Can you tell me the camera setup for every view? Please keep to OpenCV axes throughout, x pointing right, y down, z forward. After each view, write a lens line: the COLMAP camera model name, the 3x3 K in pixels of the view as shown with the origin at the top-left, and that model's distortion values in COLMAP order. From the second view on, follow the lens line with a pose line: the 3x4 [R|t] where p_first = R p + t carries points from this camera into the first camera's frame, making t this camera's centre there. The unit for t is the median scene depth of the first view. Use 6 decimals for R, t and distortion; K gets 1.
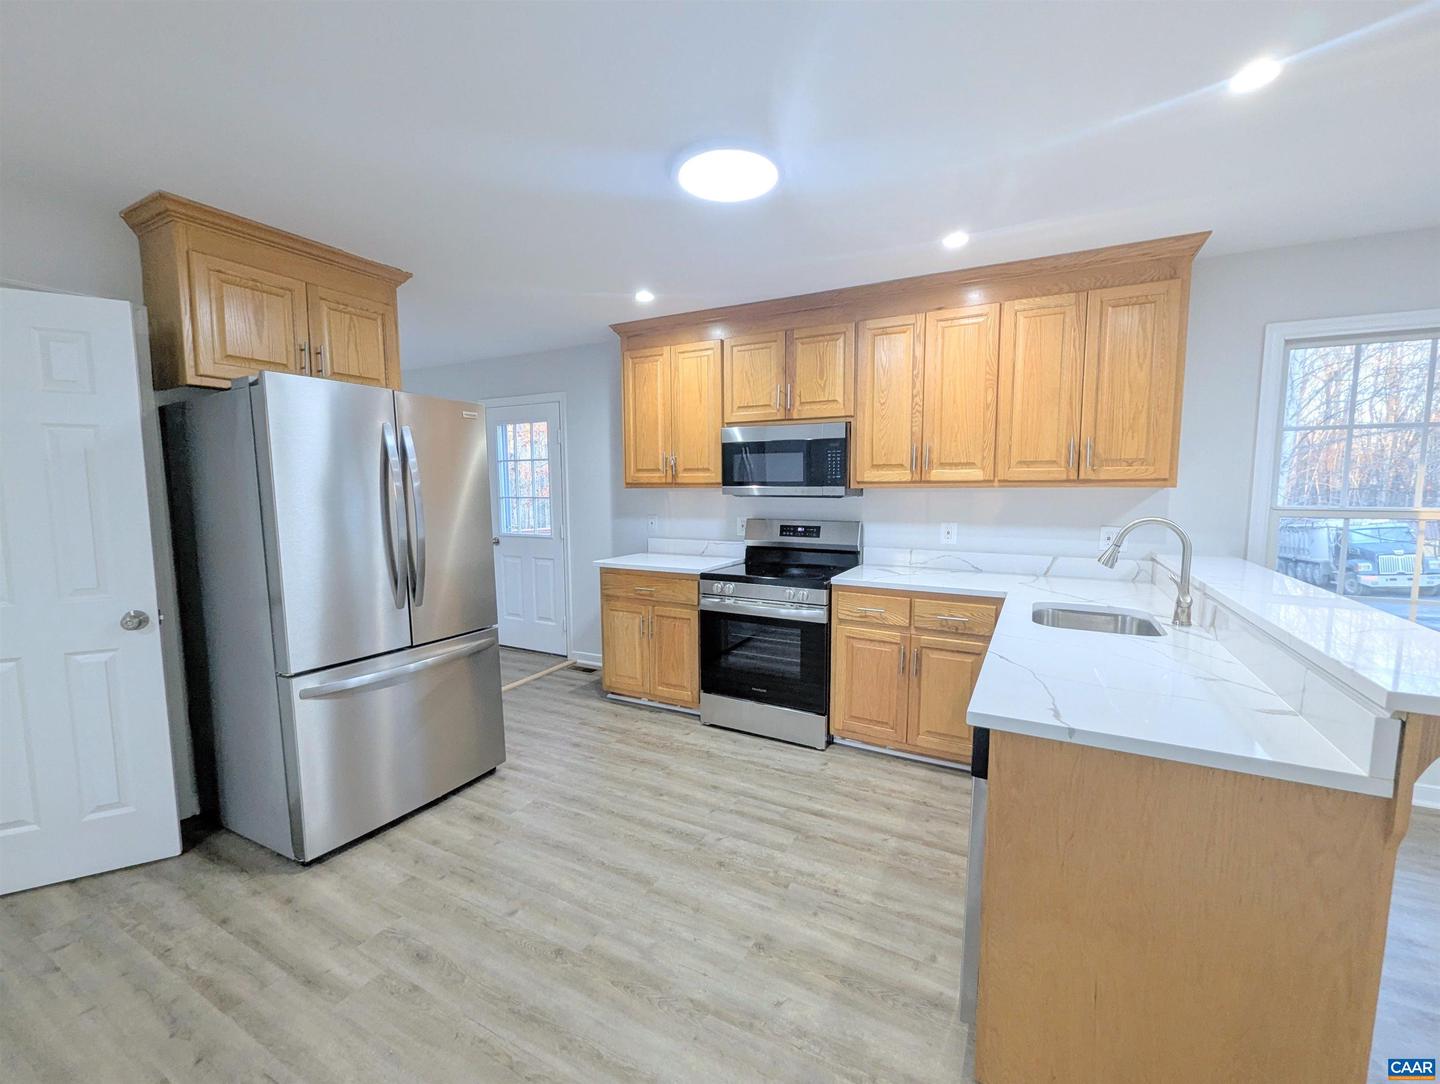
lens RADIAL K [[600.3, 0, 722.1], [0, 600.3, 546.1], [0, 0, 1]] dist [-0.002372, 0.000700]
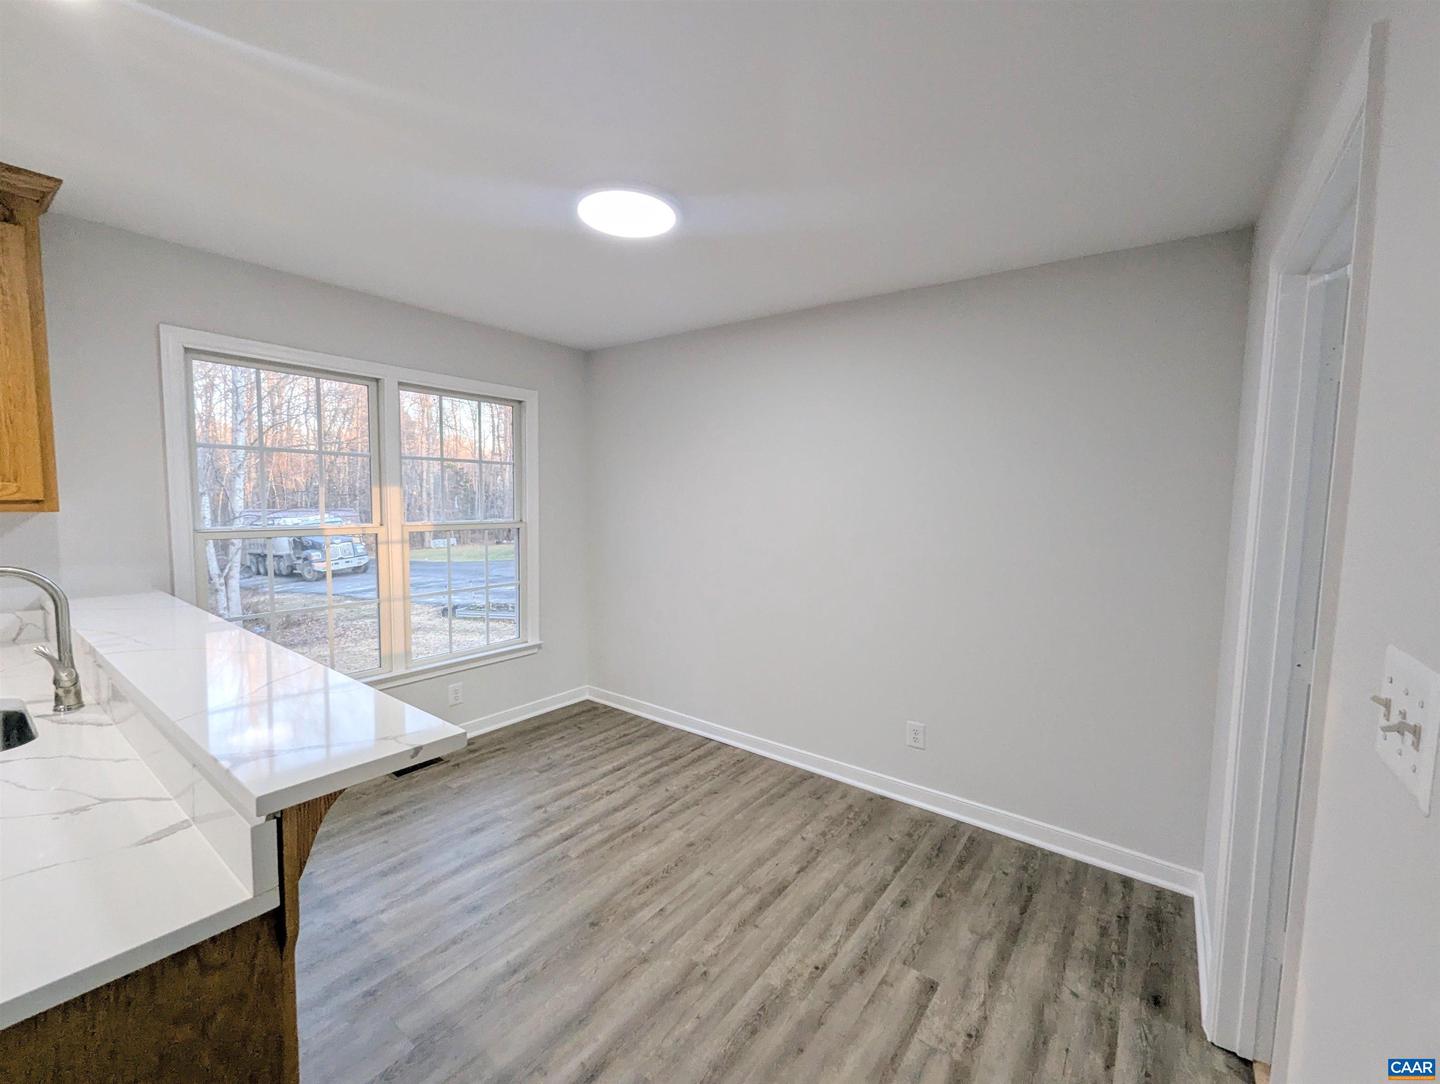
lens RADIAL K [[600.3, 0, 726.2], [0, 600.3, 545.5], [0, 0, 1]] dist [-0.002372, 0.000700]
pose [[0.148629, -0.078077, 0.985806, 0.128487], [0.075254, 0.994881, 0.067449, -0.040065], [-0.986026, 0.064161, 0.153743, 0.059923]]
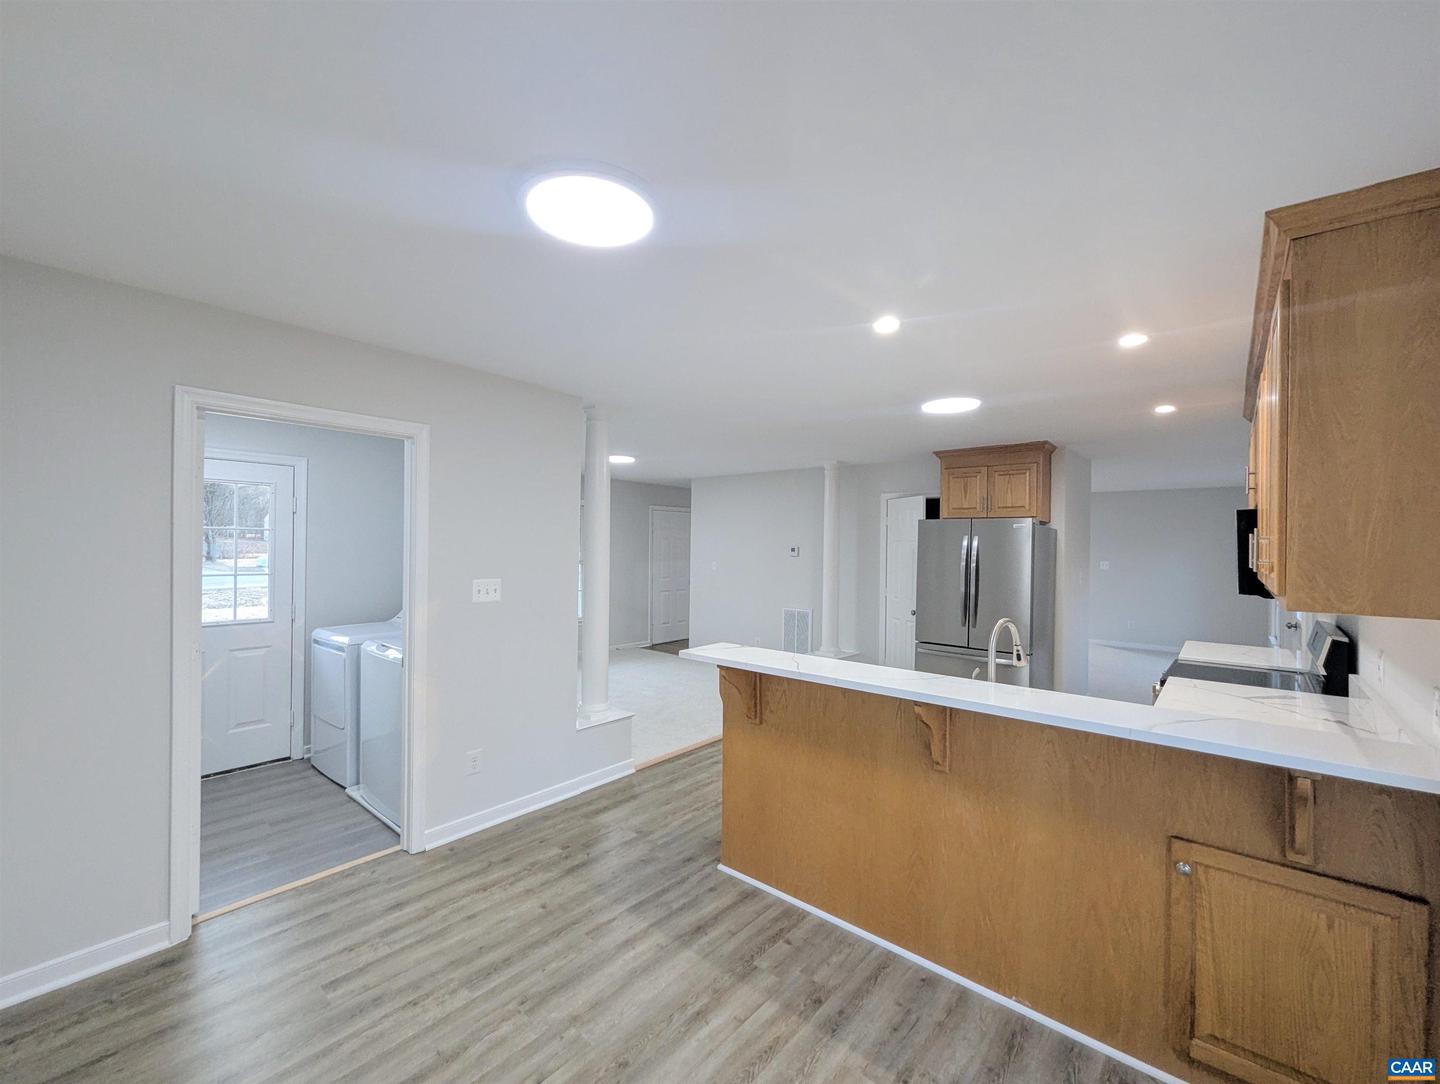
lens RADIAL K [[600.3, 0, 720.8], [0, 600.3, 547.3], [0, 0, 1]] dist [-0.002372, 0.000700]
pose [[-0.218856, -0.004118, -0.975749, 1.342800], [-0.107200, 0.994039, 0.019849, -0.101316], [0.969851, 0.108944, -0.217993, 0.523208]]
